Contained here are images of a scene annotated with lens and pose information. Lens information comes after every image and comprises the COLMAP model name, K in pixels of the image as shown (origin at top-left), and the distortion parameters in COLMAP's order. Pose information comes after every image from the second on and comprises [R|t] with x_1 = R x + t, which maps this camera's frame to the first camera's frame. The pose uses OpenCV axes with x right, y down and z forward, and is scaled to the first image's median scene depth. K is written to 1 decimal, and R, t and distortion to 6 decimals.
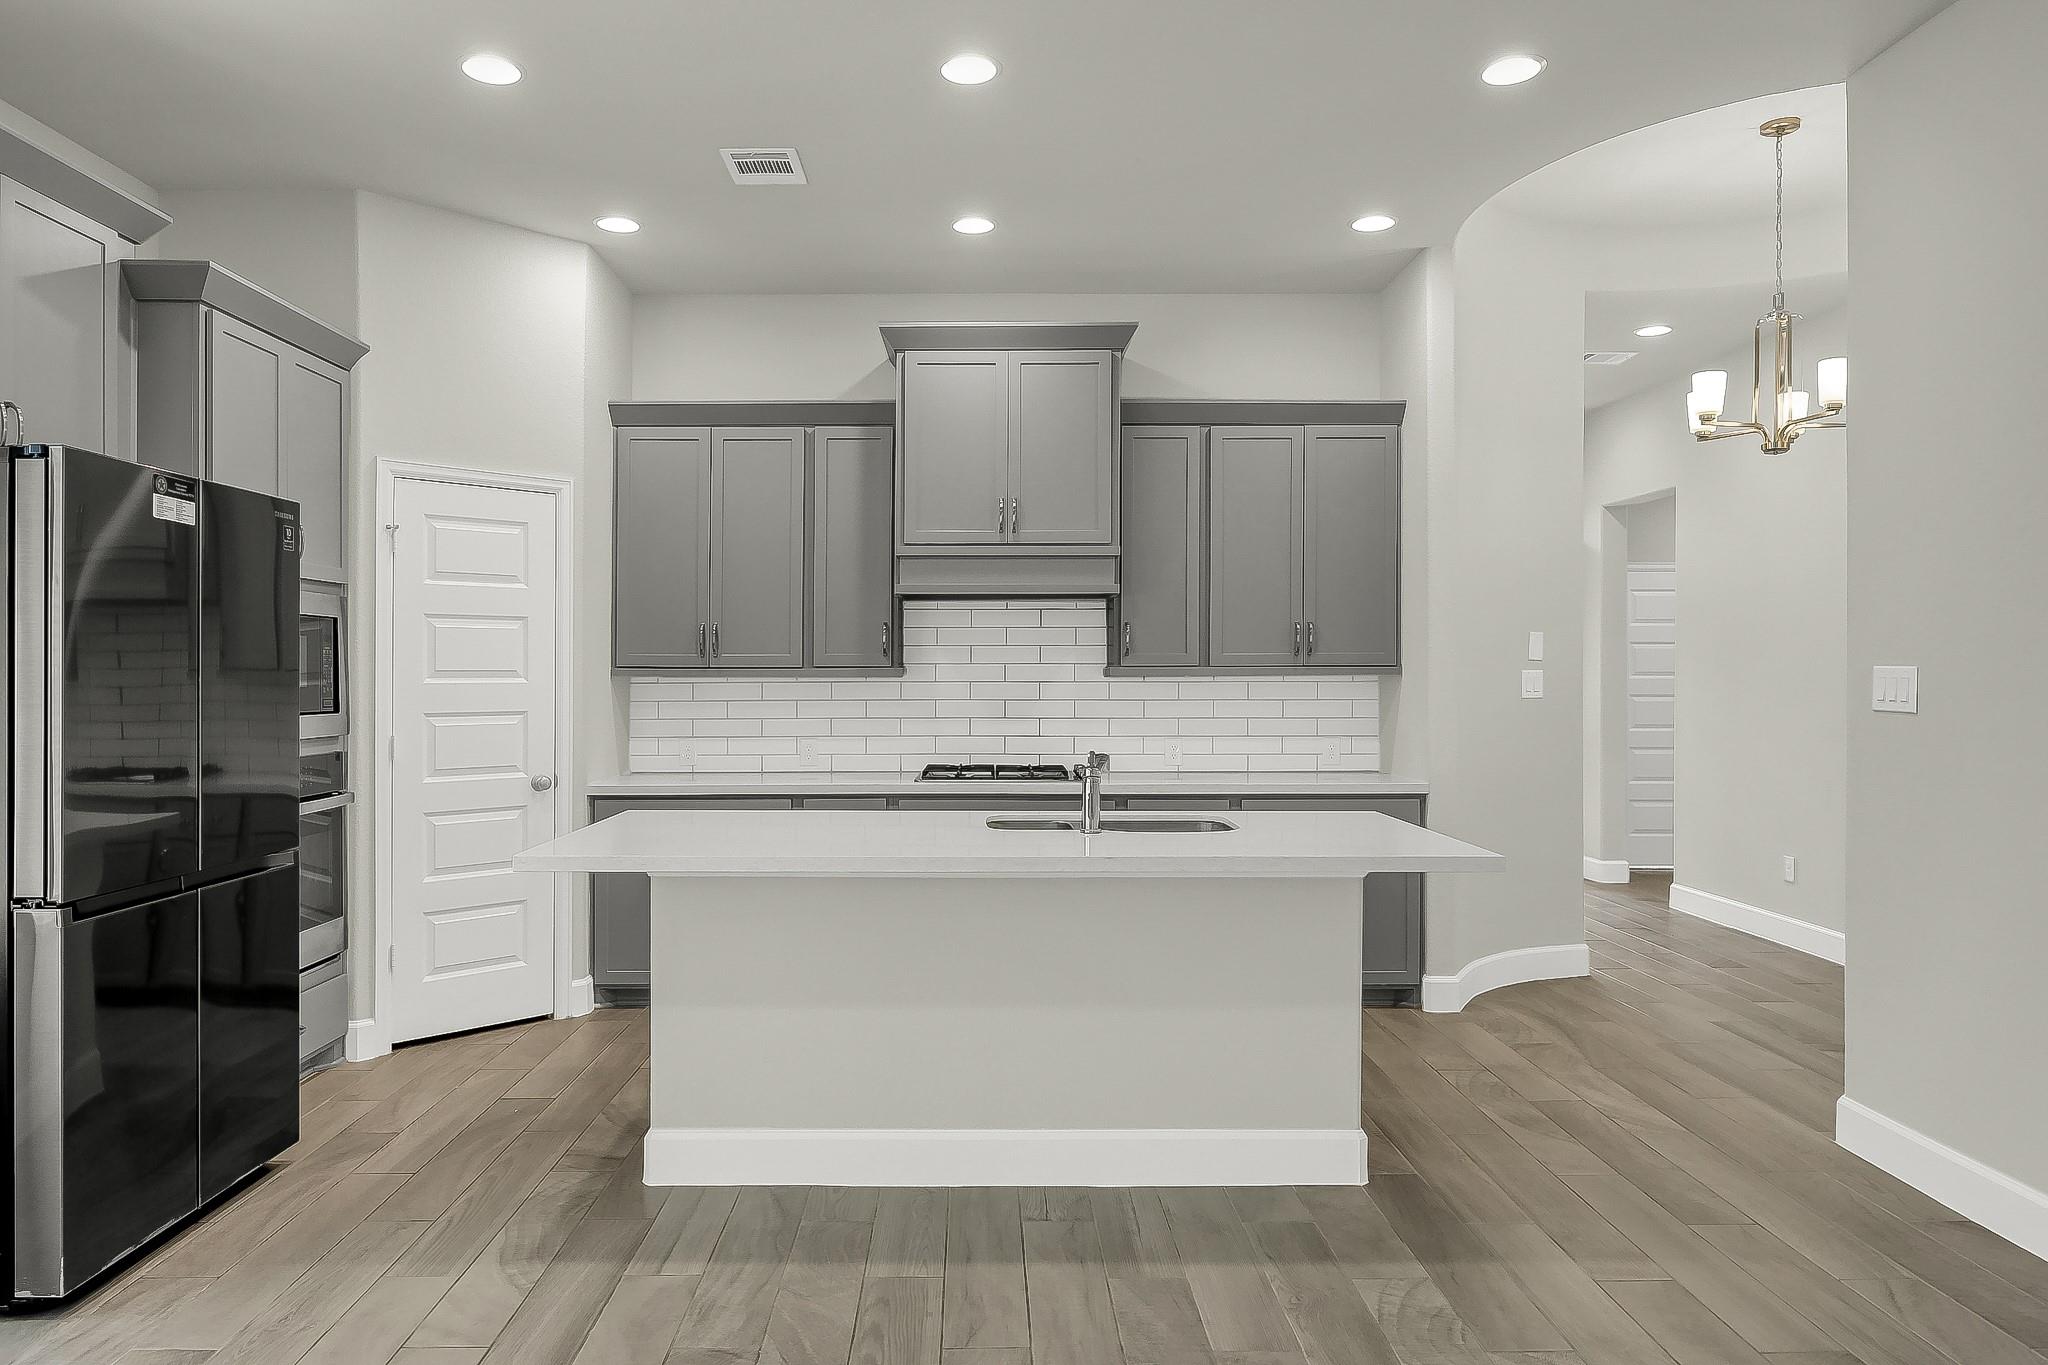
lens RADIAL K [[1298.8, 0, 983.6], [0, 1298.8, 672.2], [0, 0, 1]] dist [-0.003031, -0.001841]
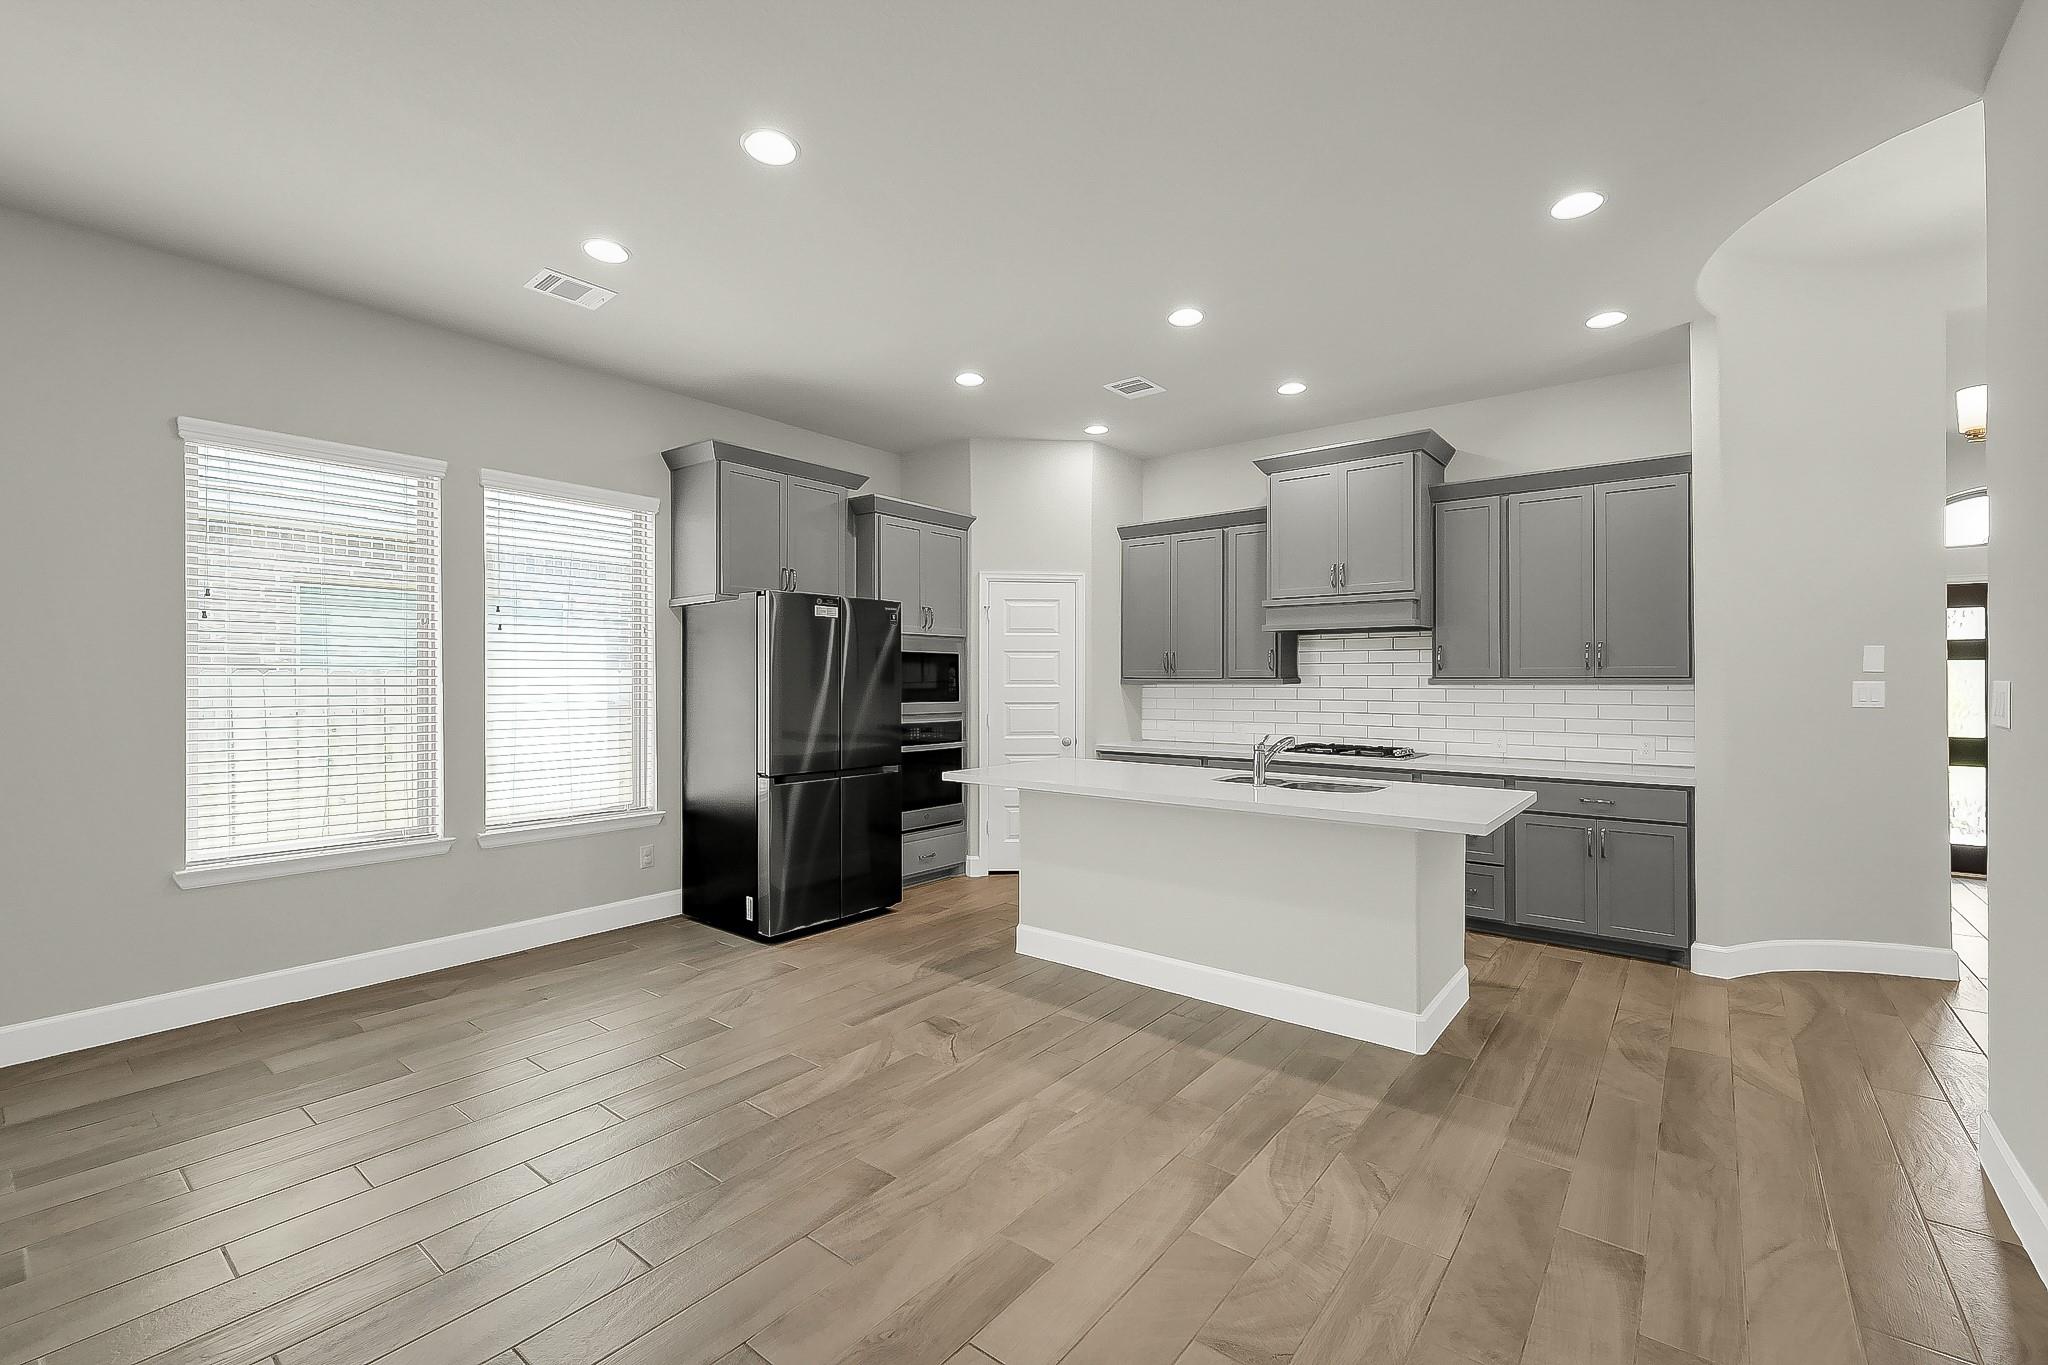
lens RADIAL K [[865.9, 0, 1019.9], [0, 865.9, 678.4], [0, 0, 1]] dist [0.001966, 0.000214]
pose [[0.780899, 0.000259, -0.624658, 0.355414], [-0.000330, 1.000000, 0.000002, -0.003882], [0.624658, 0.000204, 0.780899, 0.007677]]
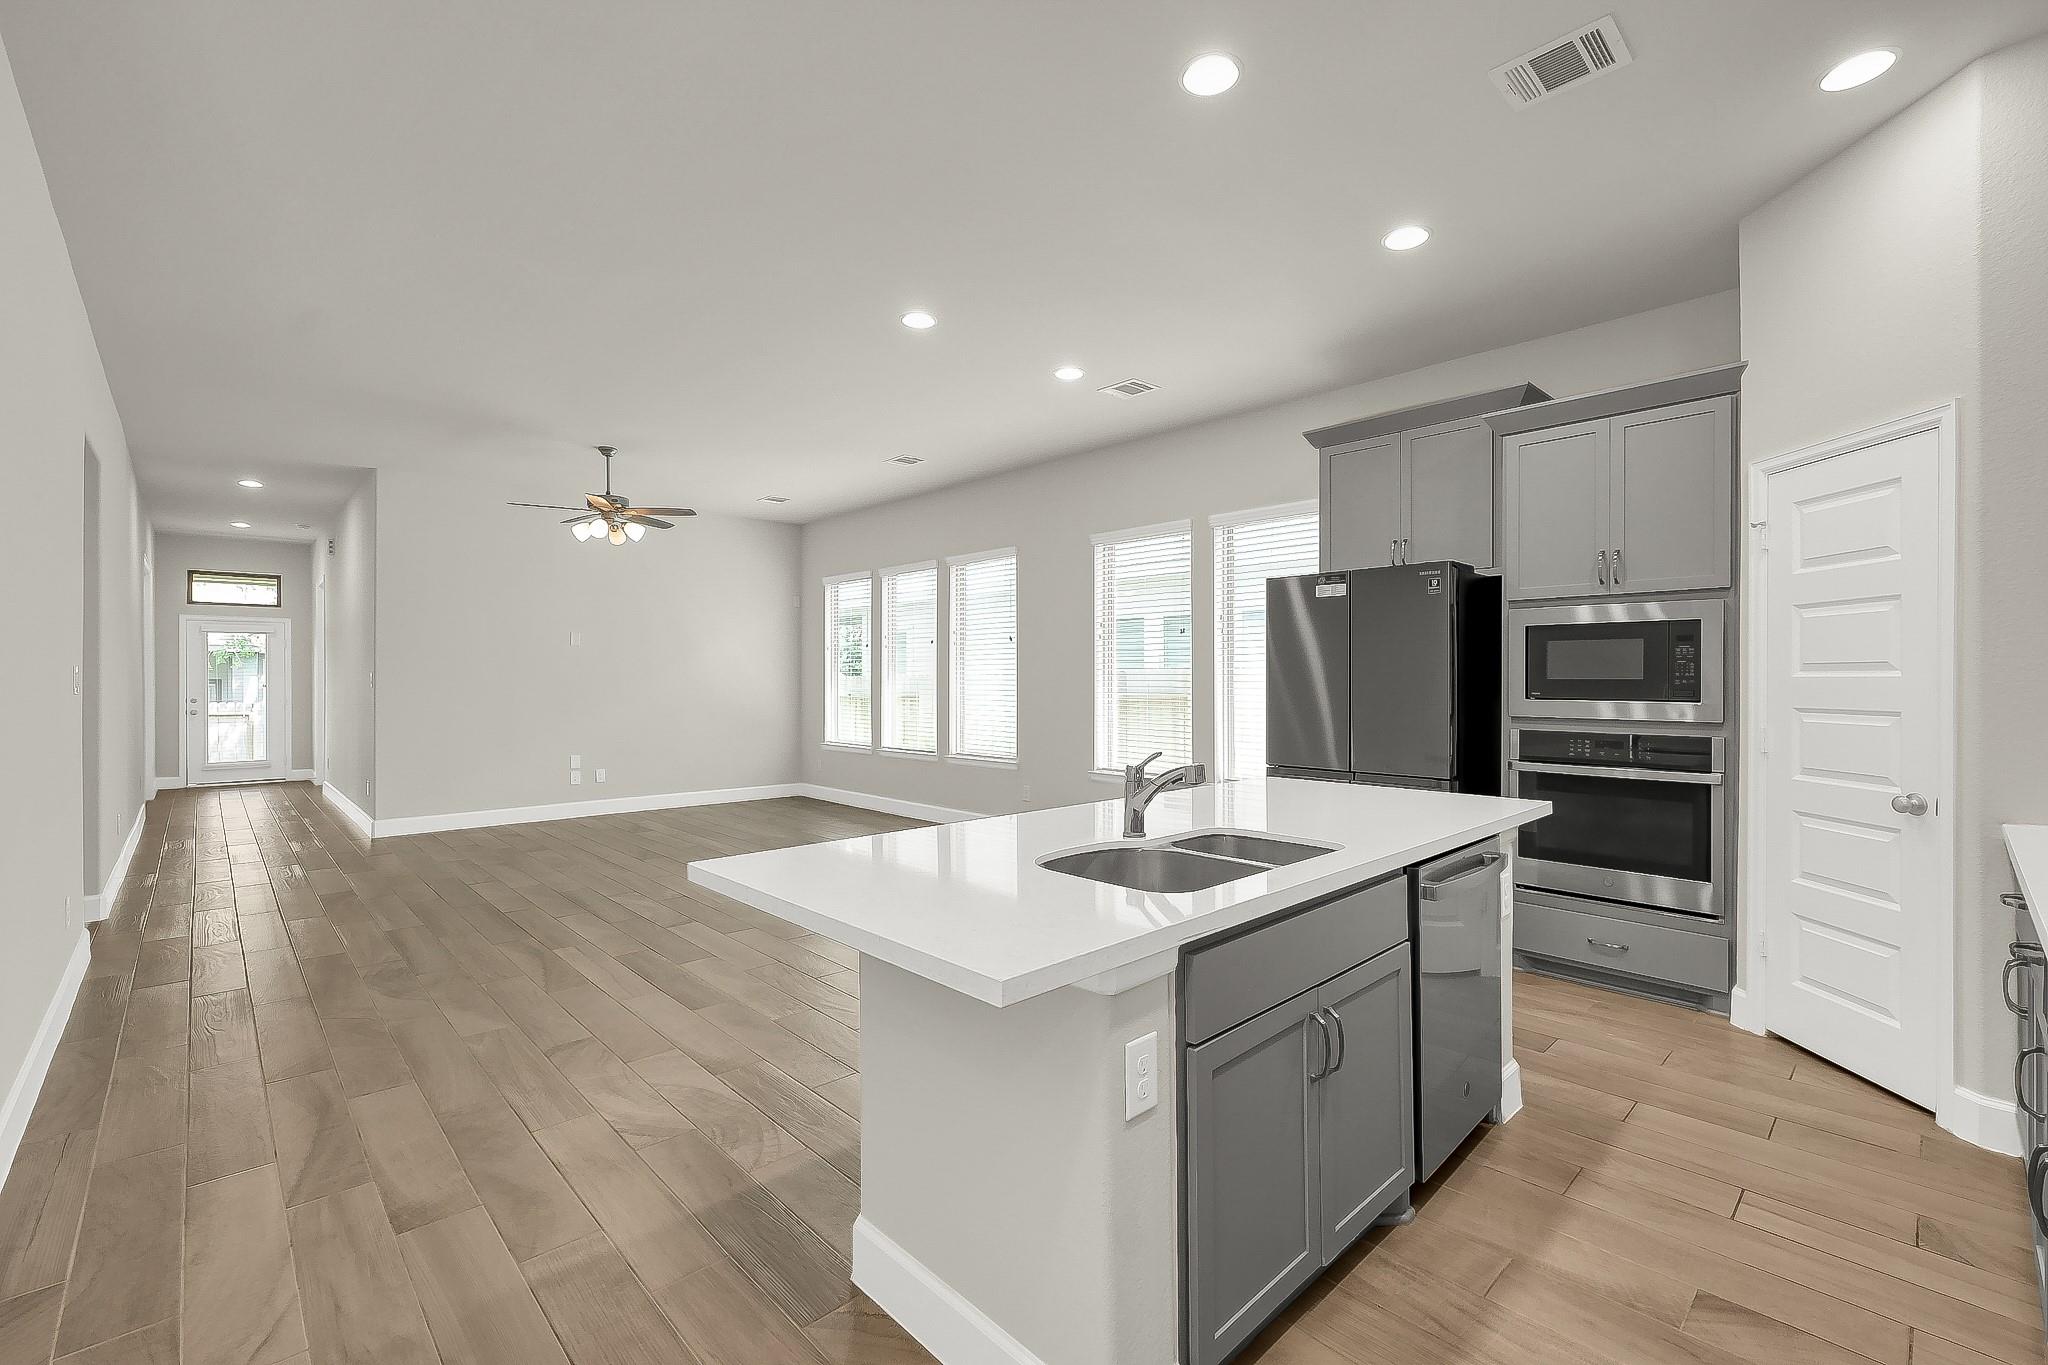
lens RADIAL K [[869.0, 0, 1021.4], [0, 869.0, 680.9], [0, 0, 1]] dist [0.000472, -0.000193]
pose [[-0.725359, 0.001674, -0.688369, 0.396176], [0.001004, 0.999999, 0.001374, 0.009072], [0.688370, 0.000306, -0.725359, 0.975617]]
